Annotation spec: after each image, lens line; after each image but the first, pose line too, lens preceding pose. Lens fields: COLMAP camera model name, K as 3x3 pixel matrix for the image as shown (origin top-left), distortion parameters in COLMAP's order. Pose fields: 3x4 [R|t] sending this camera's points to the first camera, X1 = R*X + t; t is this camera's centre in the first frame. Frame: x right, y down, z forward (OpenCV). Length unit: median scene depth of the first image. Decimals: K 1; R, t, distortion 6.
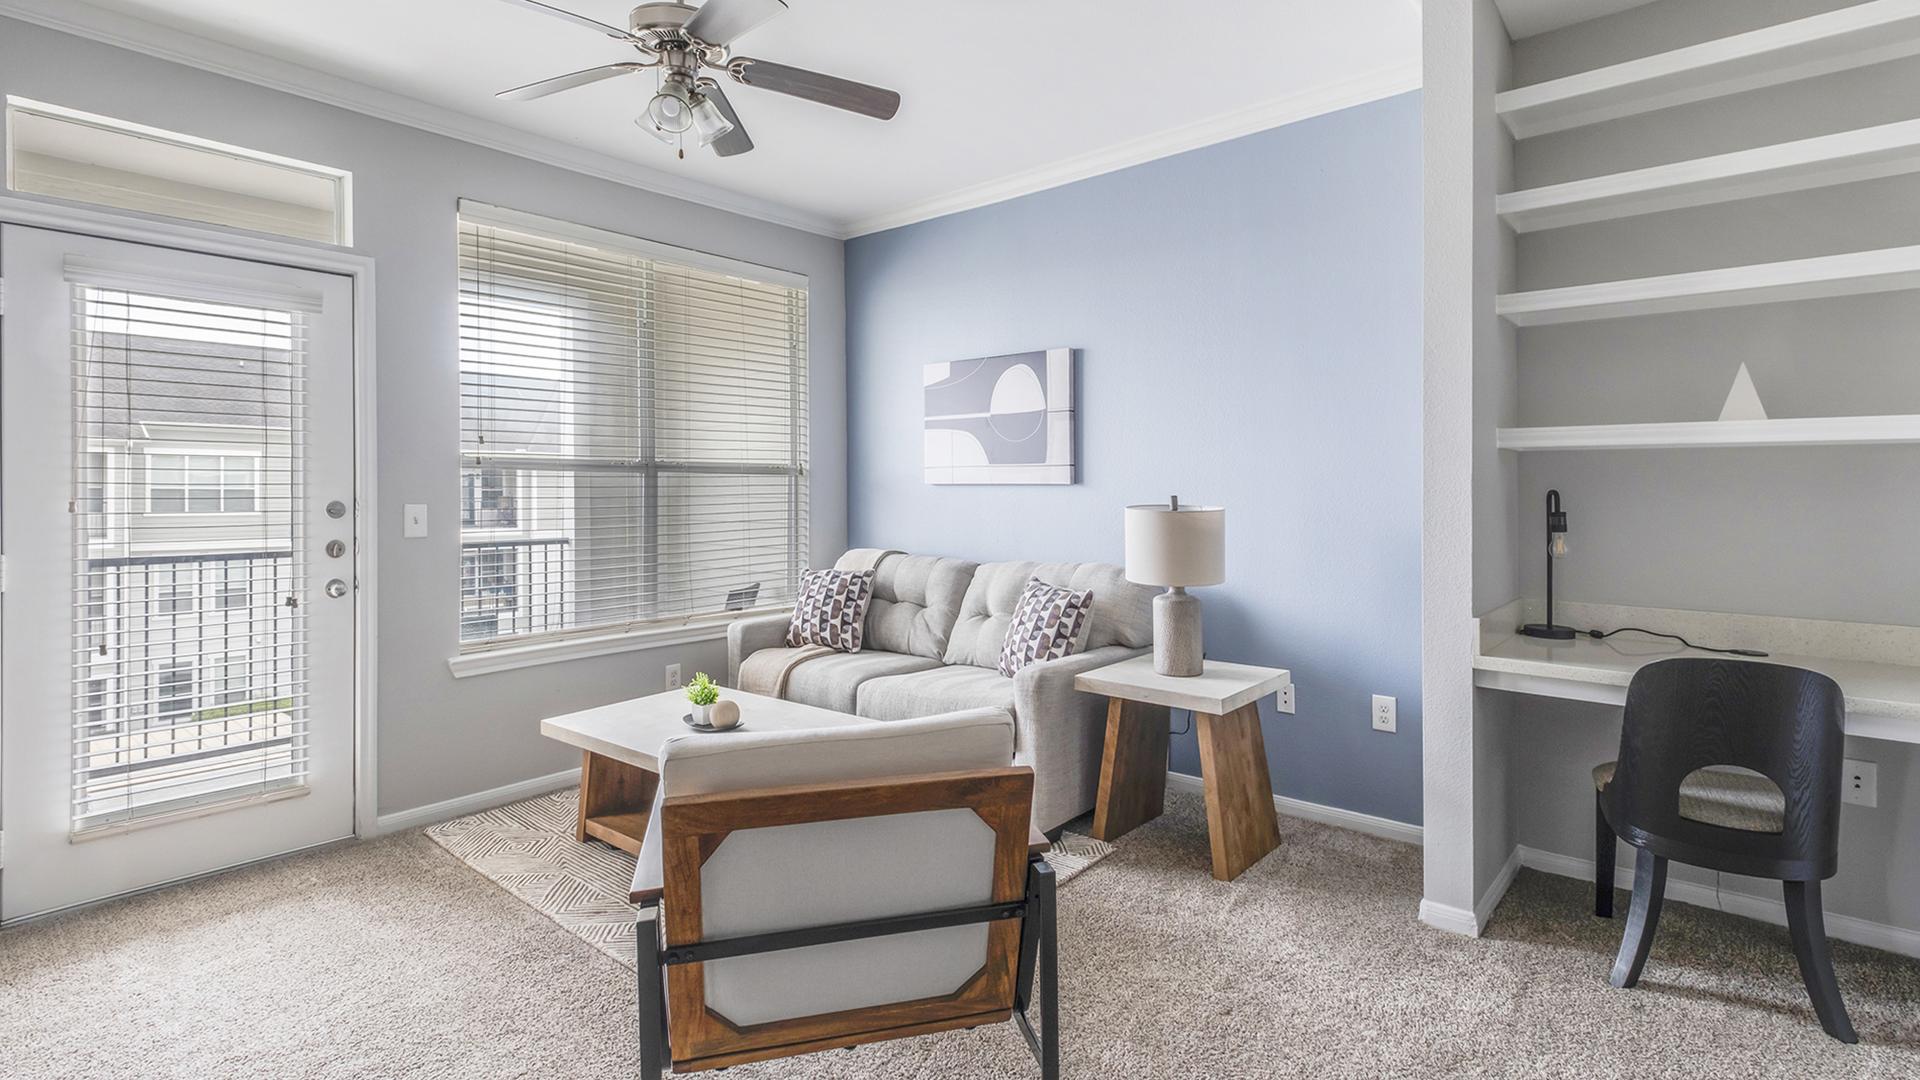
lens RADIAL K [[923.7, 0, 960.0], [0, 923.7, 540.0], [0, 0, 1]] dist [-0.000849, -0.000140]
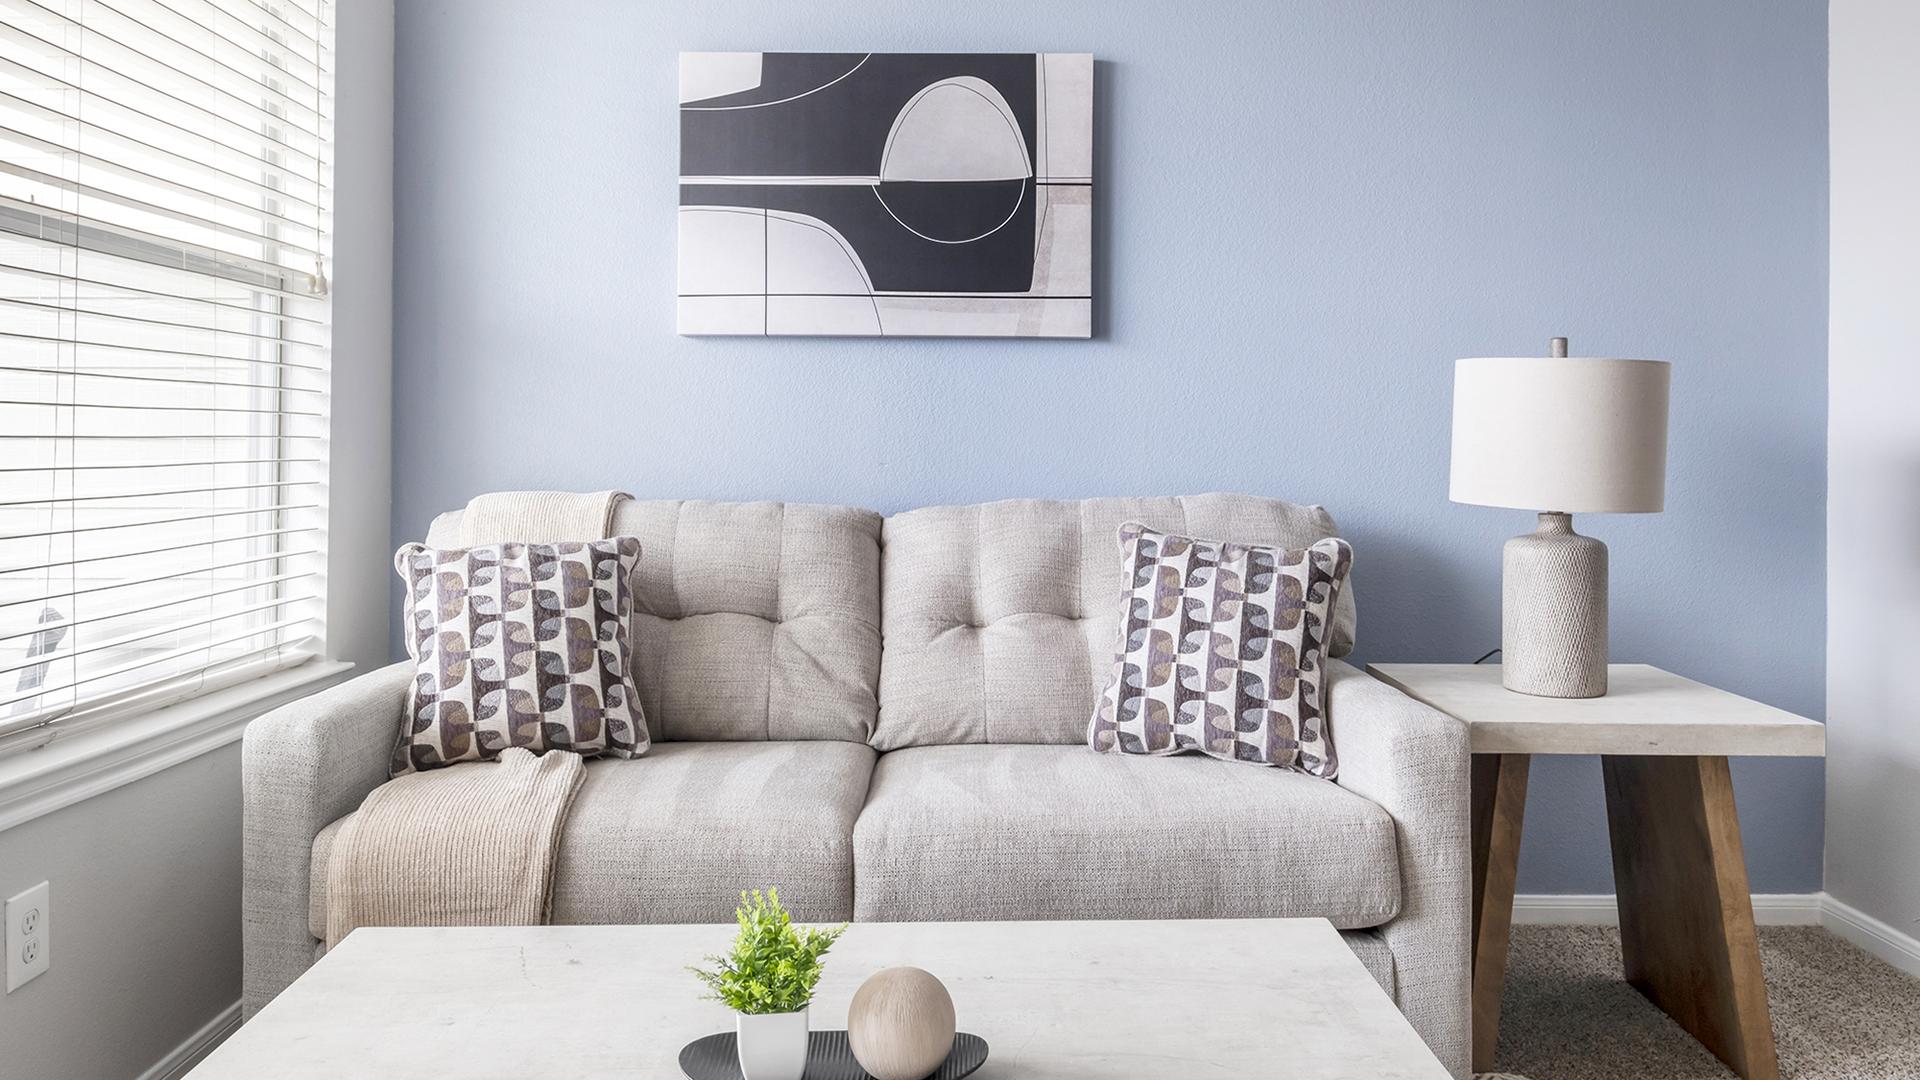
lens RADIAL K [[1322.5, 0, 966.5], [0, 1322.5, 487.4], [0, 0, 1]] dist [-0.001275, 0.000316]
pose [[0.753339, -0.014235, 0.657478, -0.367890], [0.032003, 0.999375, -0.015032, 0.024936], [-0.656853, 0.032366, 0.753324, 0.499755]]
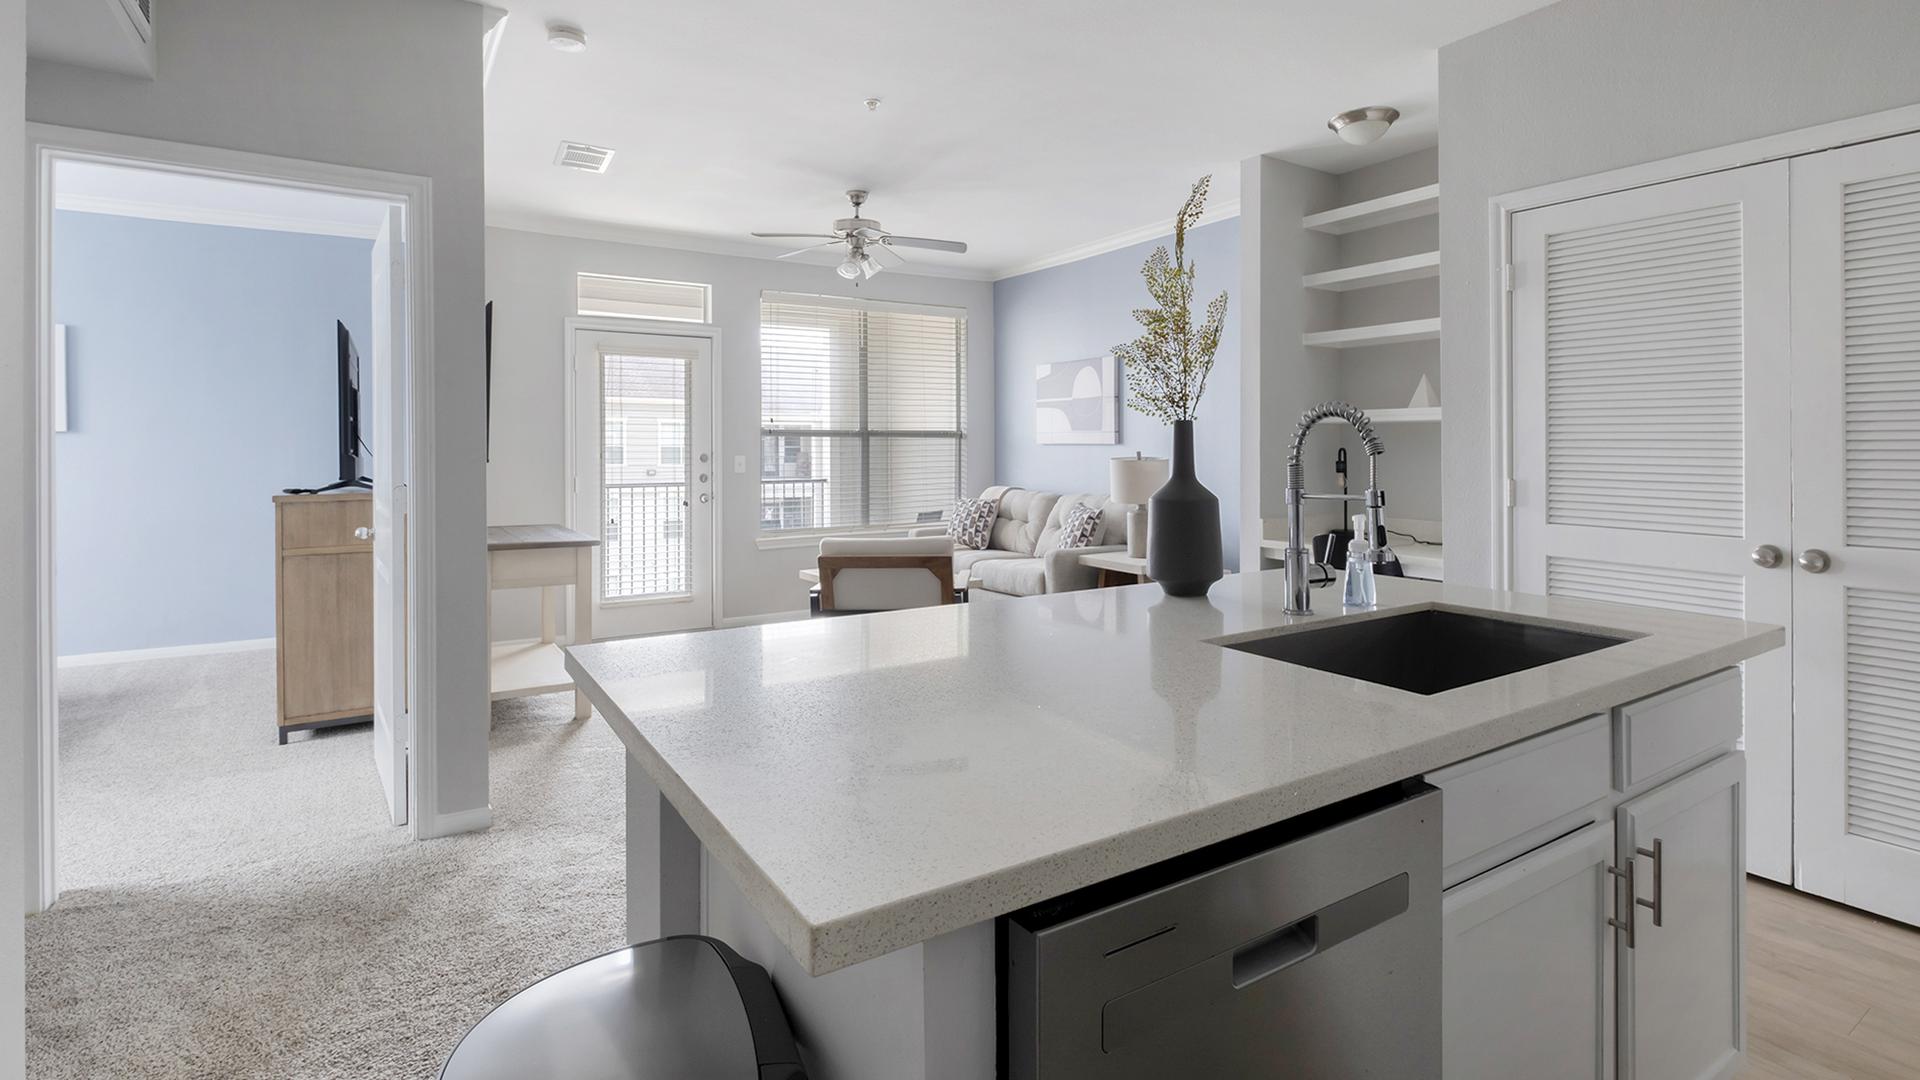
lens RADIAL K [[906.3, 0, 960.0], [0, 906.3, 540.0], [0, 0, 1]] dist [0.000343, -0.000055]
pose [[0.959023, 0.028655, -0.281876, 0.290391], [-0.014764, 0.998575, 0.051281, 0.025003], [0.282944, -0.045018, 0.958079, -0.515206]]
